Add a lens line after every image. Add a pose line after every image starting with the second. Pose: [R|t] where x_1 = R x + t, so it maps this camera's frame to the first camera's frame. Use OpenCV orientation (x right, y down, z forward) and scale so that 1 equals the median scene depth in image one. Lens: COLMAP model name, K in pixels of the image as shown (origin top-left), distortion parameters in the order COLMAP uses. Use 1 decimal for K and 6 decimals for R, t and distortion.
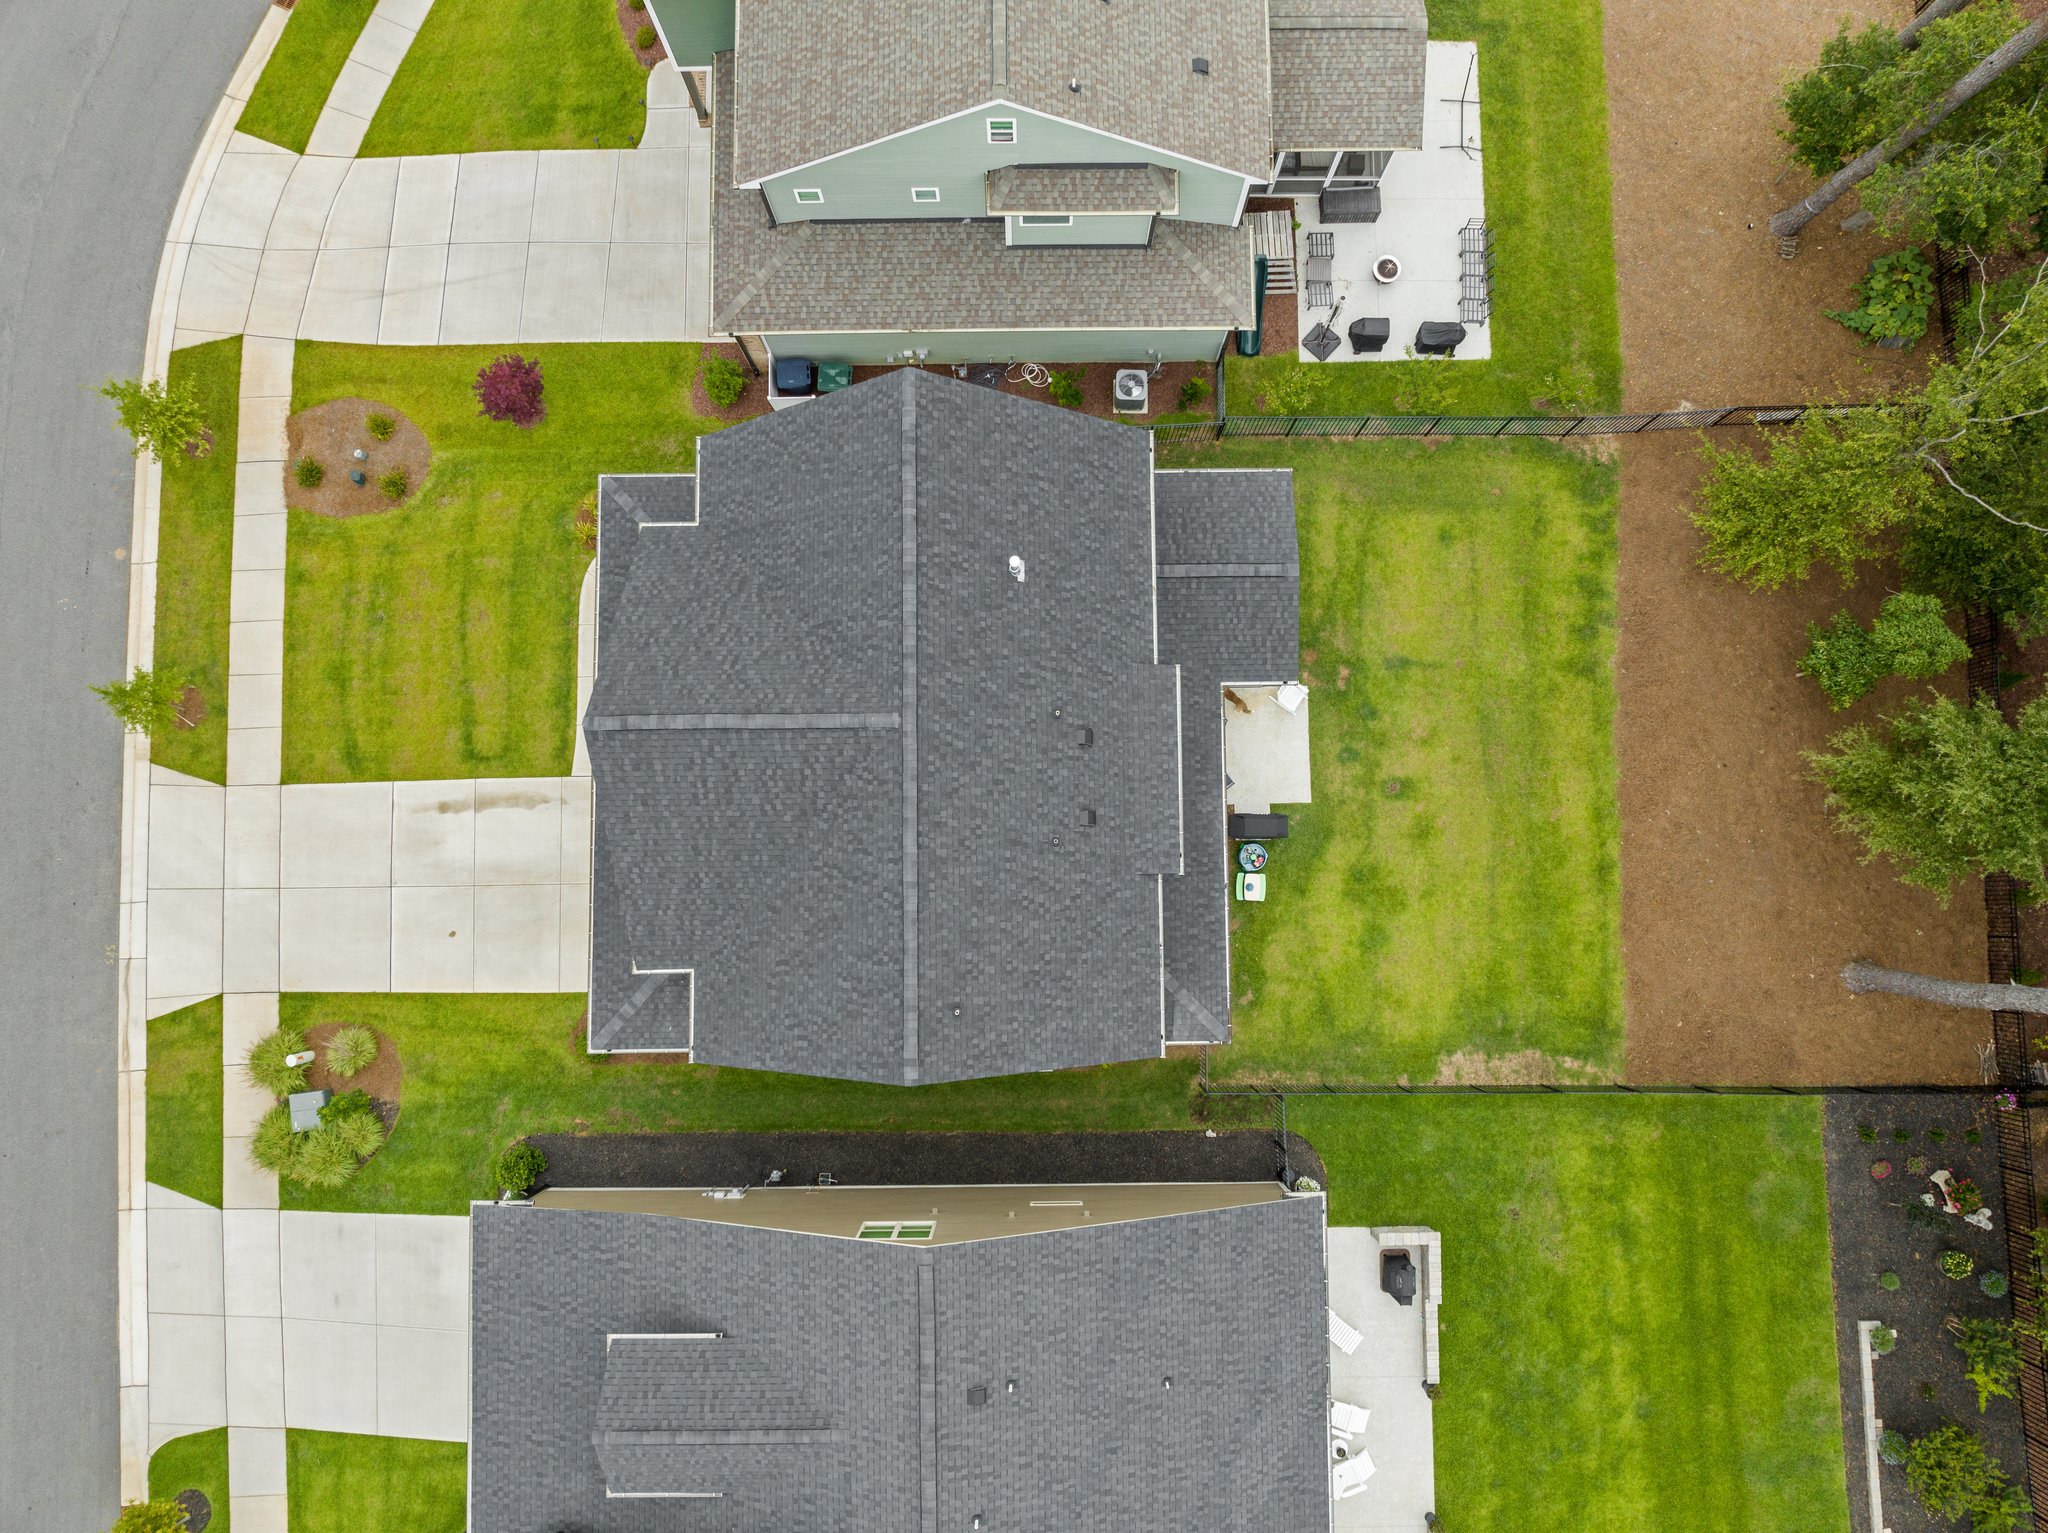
lens RADIAL K [[1442.8, 0, 1037.4], [0, 1442.8, 764.5], [0, 0, 1]] dist [-0.033457, -0.004035]
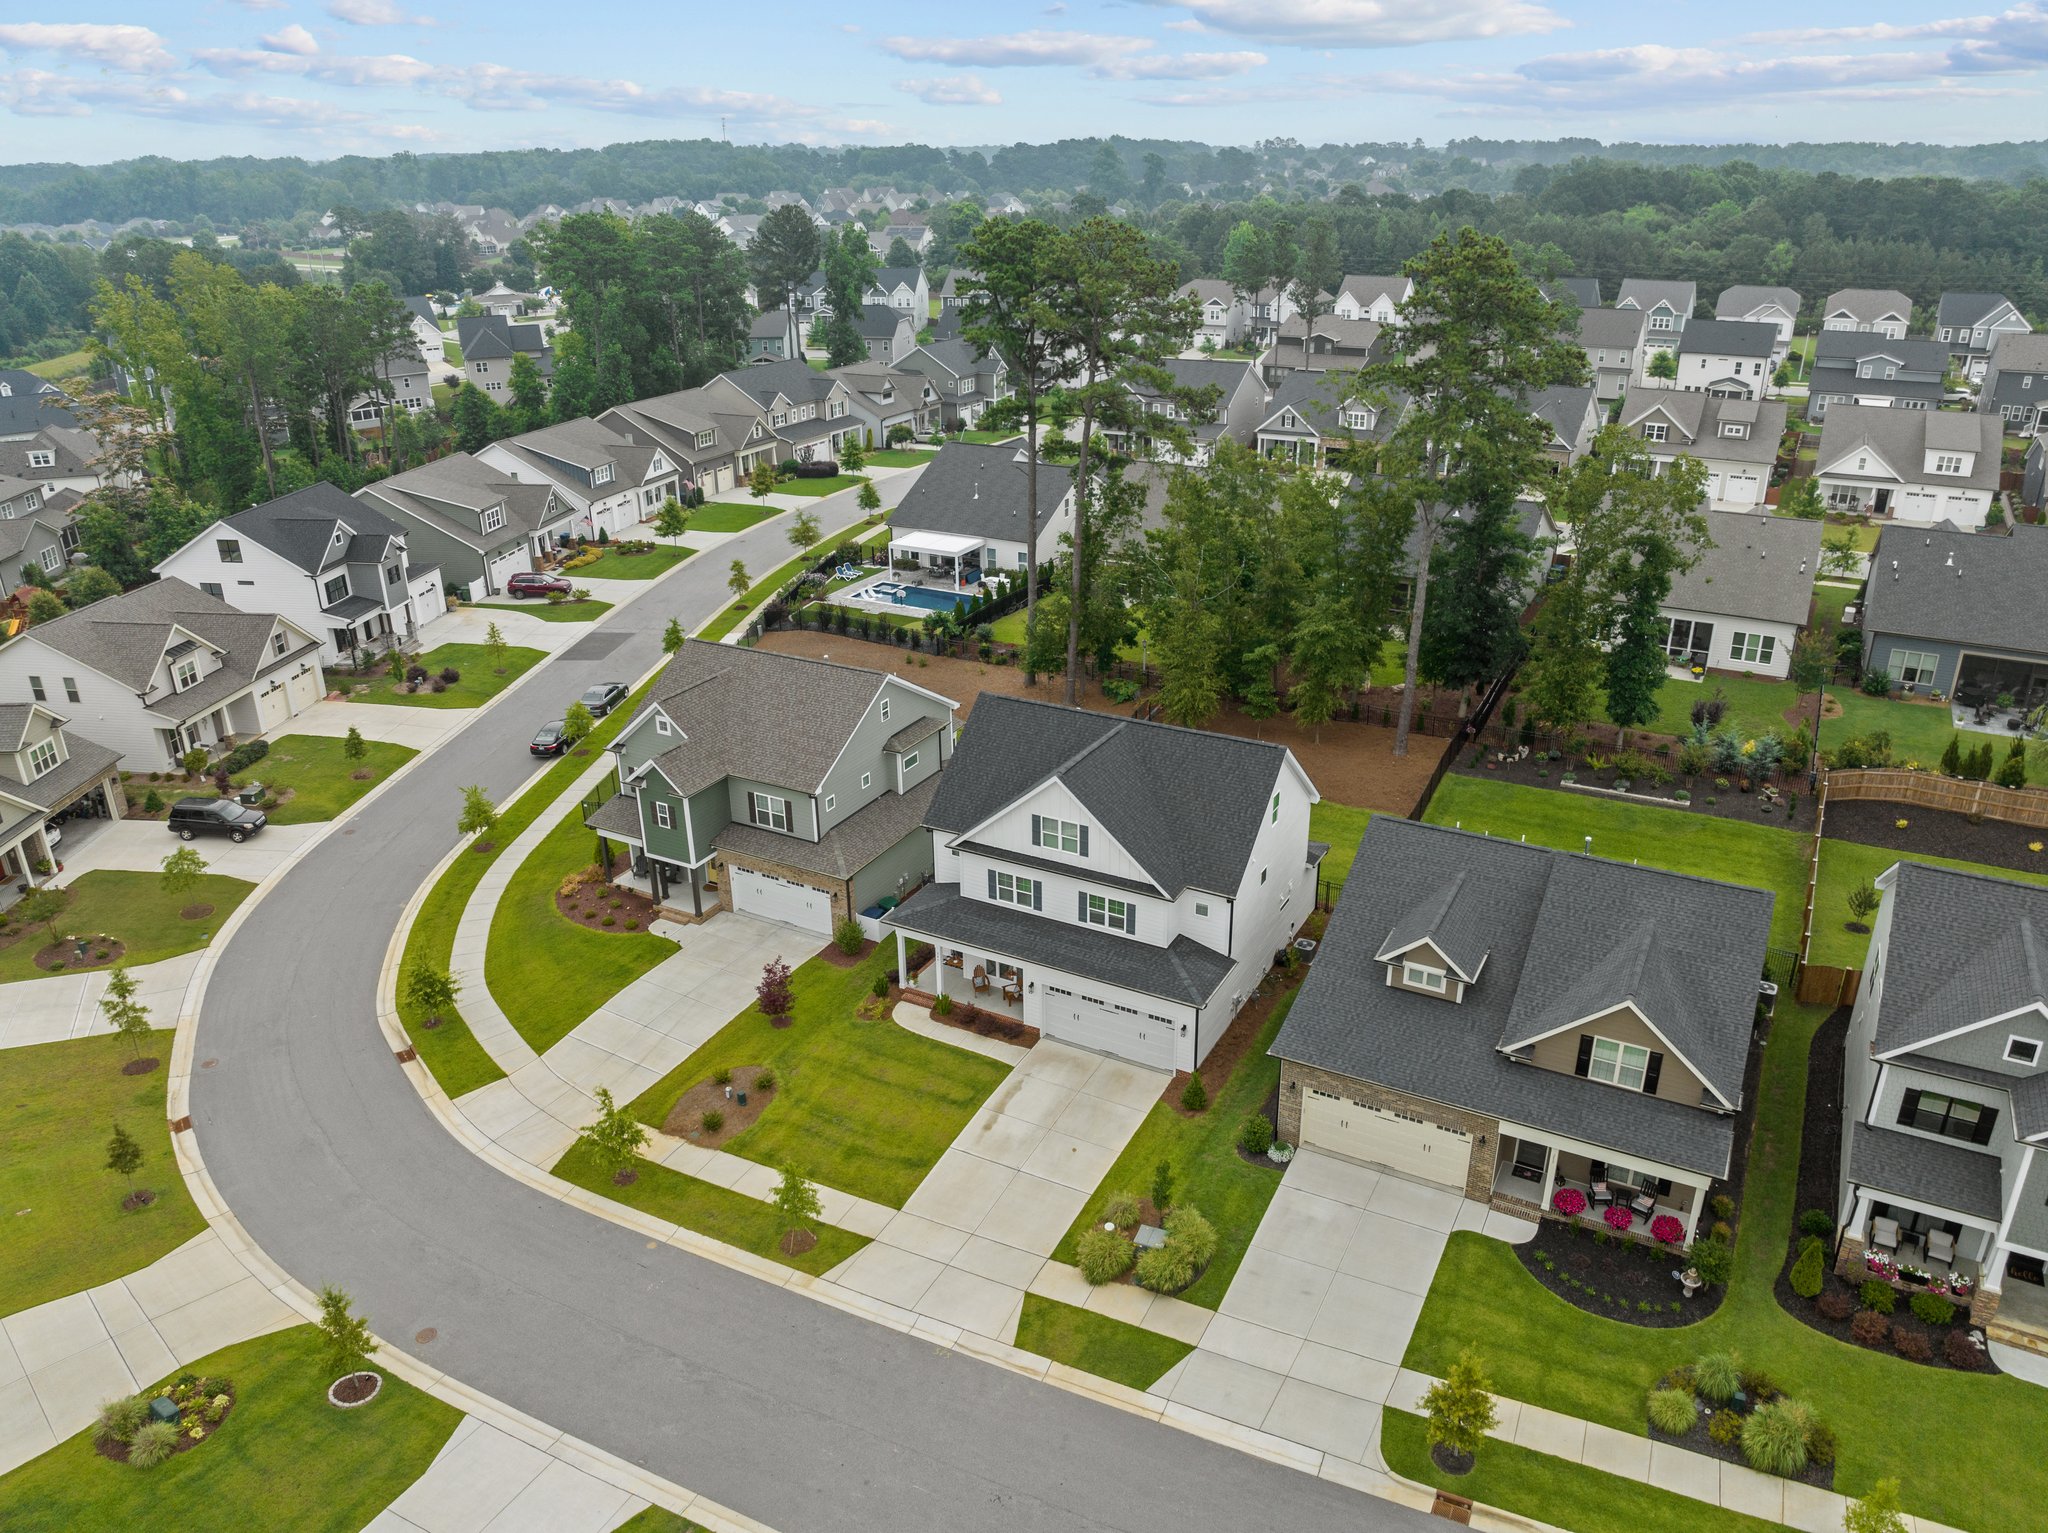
lens RADIAL K [[1433.7, 0, 1048.3], [0, 1433.7, 765.2], [0, 0, 1]] dist [-0.046089, 0.025029]
pose [[0.477676, -0.355249, 0.803507, -1.367066], [0.875946, 0.262765, -0.404565, 0.543606], [-0.067412, 0.897080, 0.436696, 0.103943]]
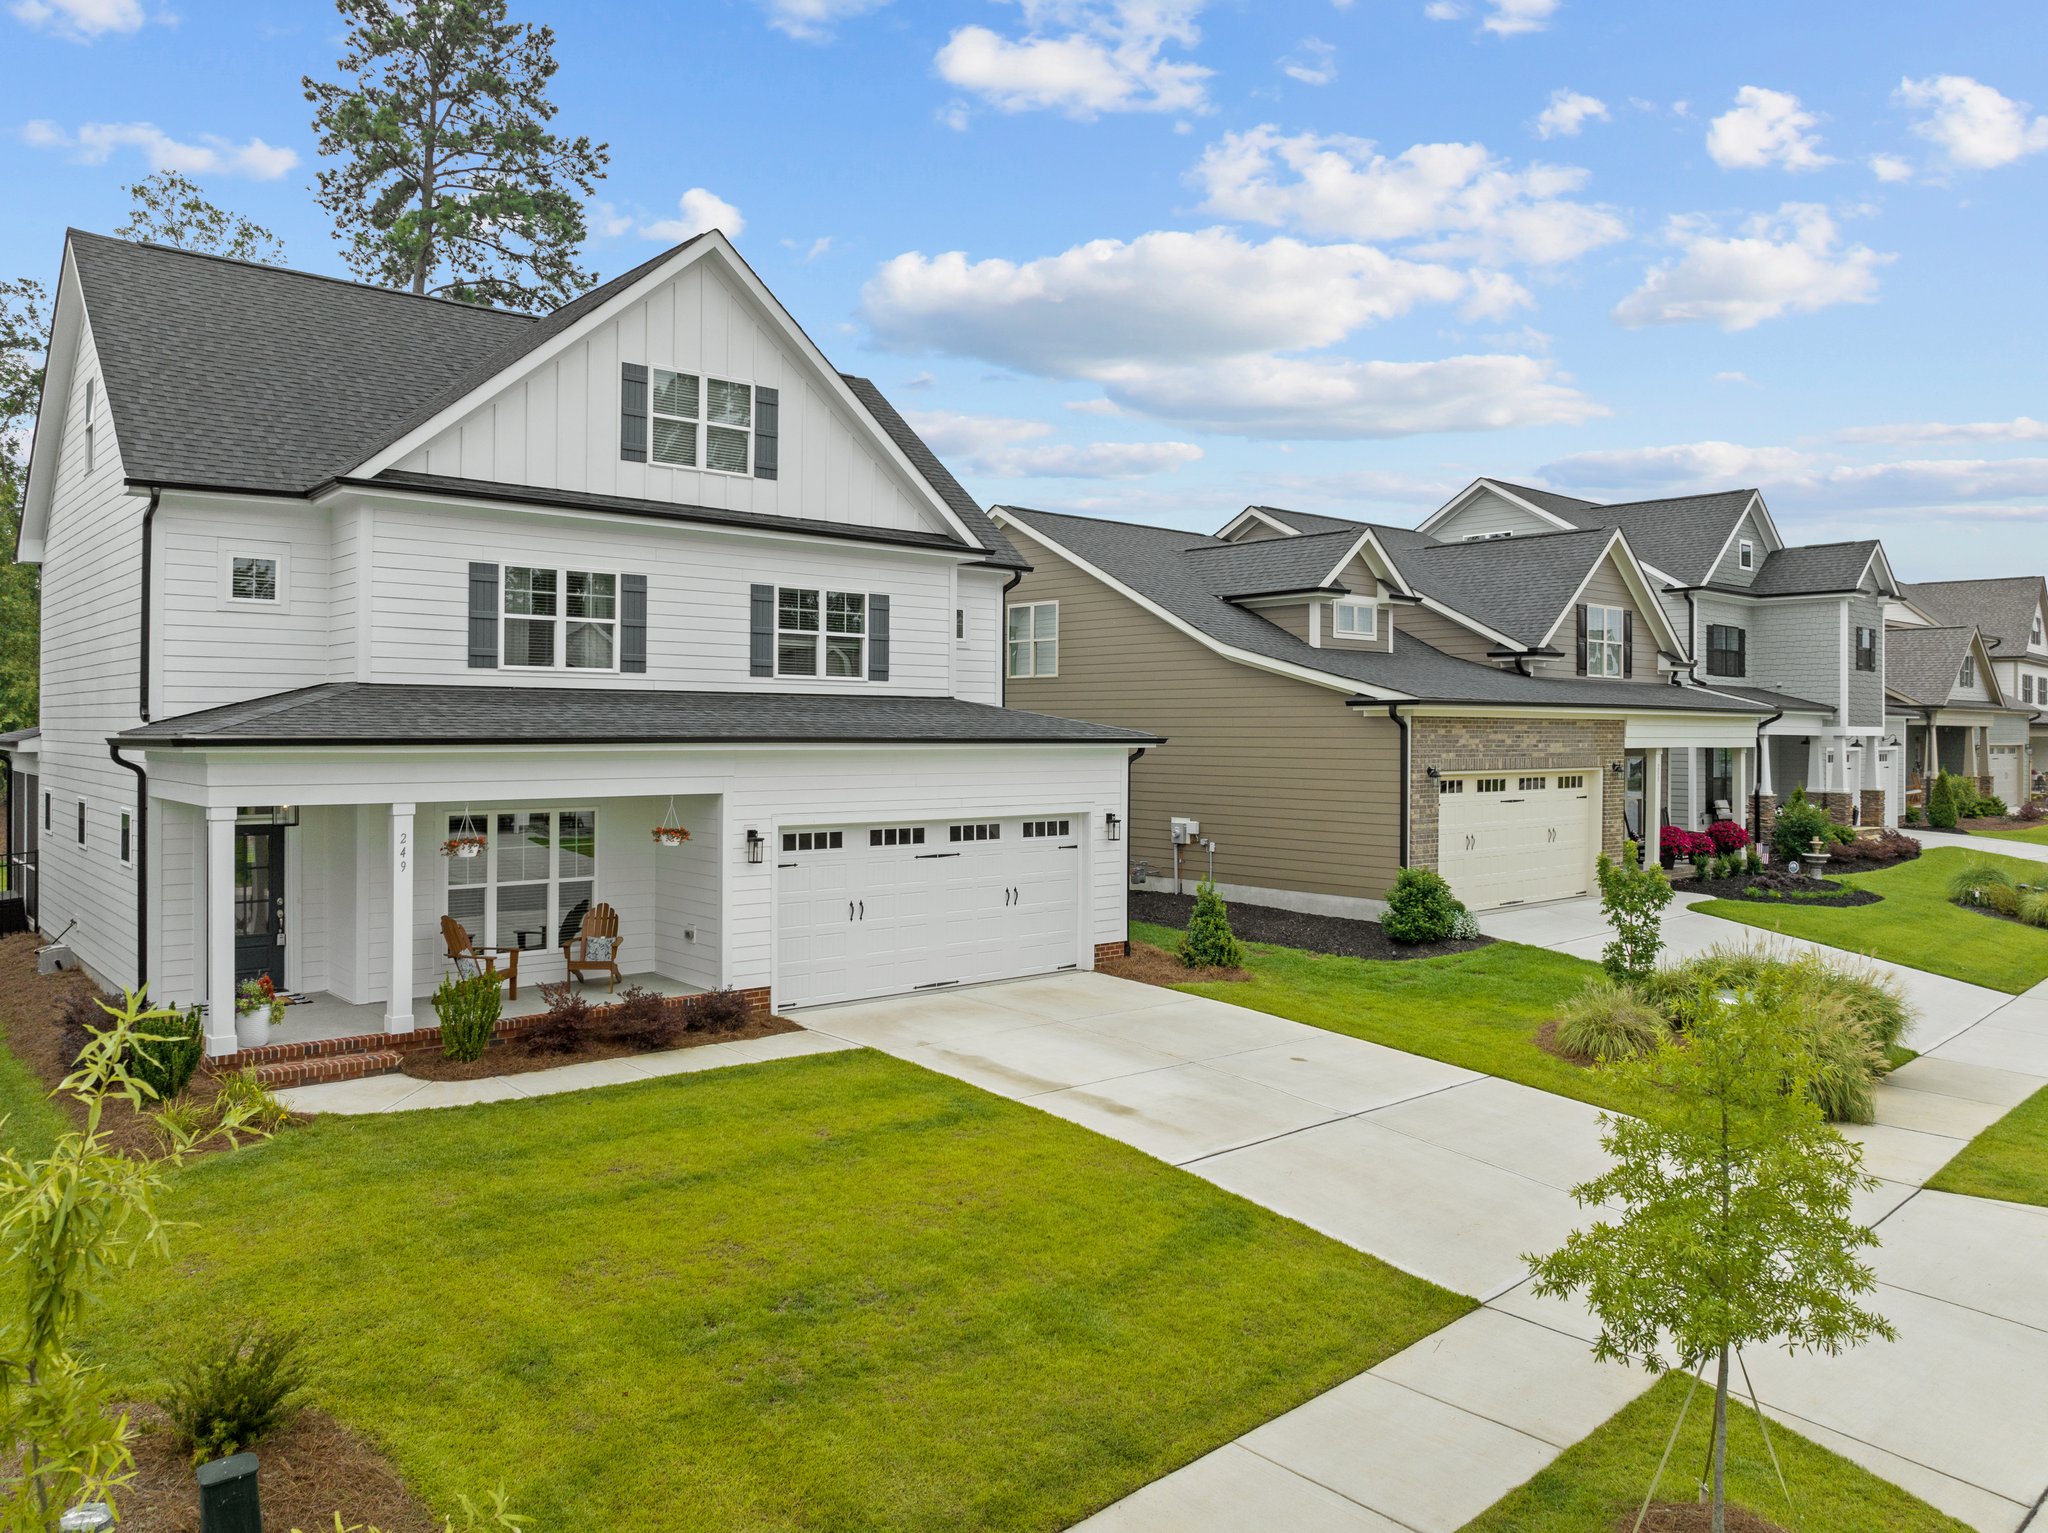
lens RADIAL K [[1469.6, 0, 1029.6], [0, 1469.6, 724.2], [0, 0, 1]] dist [-0.037409, -0.006594]
pose [[-0.650741, -0.002799, 0.759294, -0.712903], [0.755648, 0.095564, 0.647969, -0.263211], [-0.074375, 0.995419, -0.060073, 0.934676]]
